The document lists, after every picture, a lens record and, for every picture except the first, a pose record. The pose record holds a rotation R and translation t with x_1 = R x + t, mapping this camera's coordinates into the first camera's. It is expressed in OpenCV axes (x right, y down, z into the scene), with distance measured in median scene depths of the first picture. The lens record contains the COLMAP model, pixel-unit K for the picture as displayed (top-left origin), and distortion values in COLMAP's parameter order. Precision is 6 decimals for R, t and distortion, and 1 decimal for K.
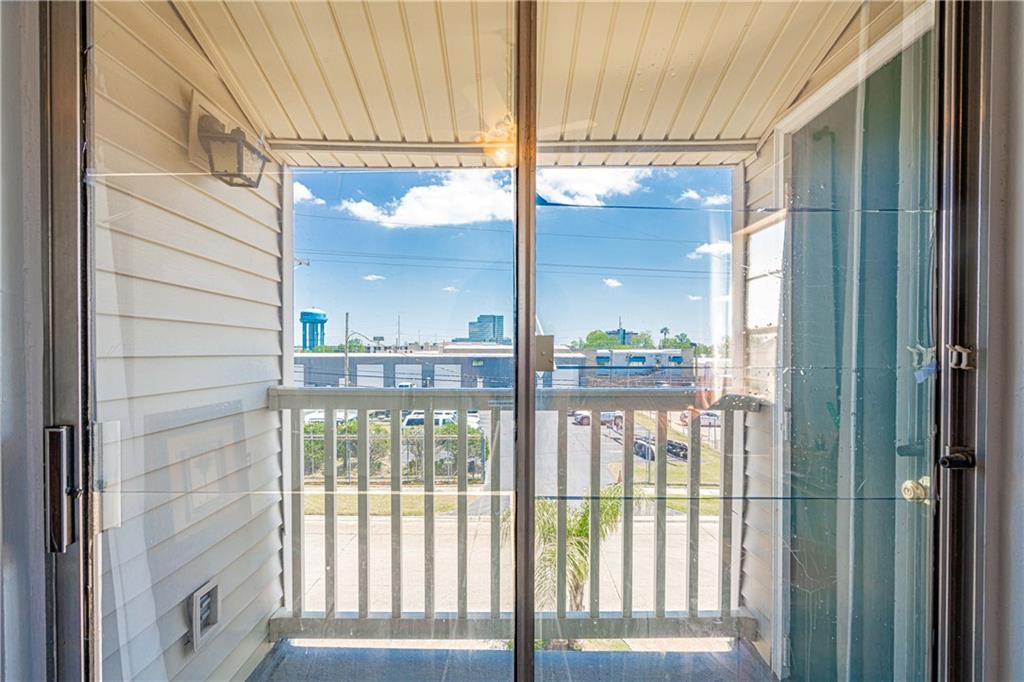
lens RADIAL K [[466.3, 0, 507.0], [0, 466.3, 348.6], [0, 0, 1]] dist [-0.000205, 0.000014]
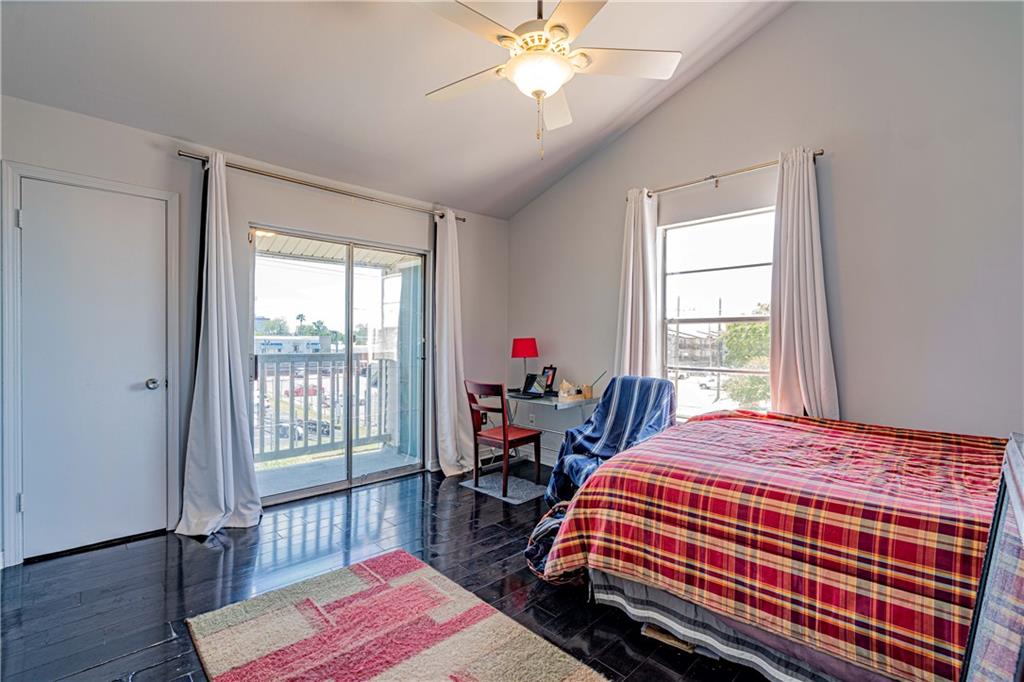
lens RADIAL K [[466.3, 0, 507.0], [0, 466.3, 348.6], [0, 0, 1]] dist [-0.000205, 0.000014]
pose [[0.725252, -0.015380, 0.688312, -0.849918], [-0.005139, 0.999602, 0.027751, -0.017580], [-0.688464, -0.023664, 0.724884, -1.456820]]
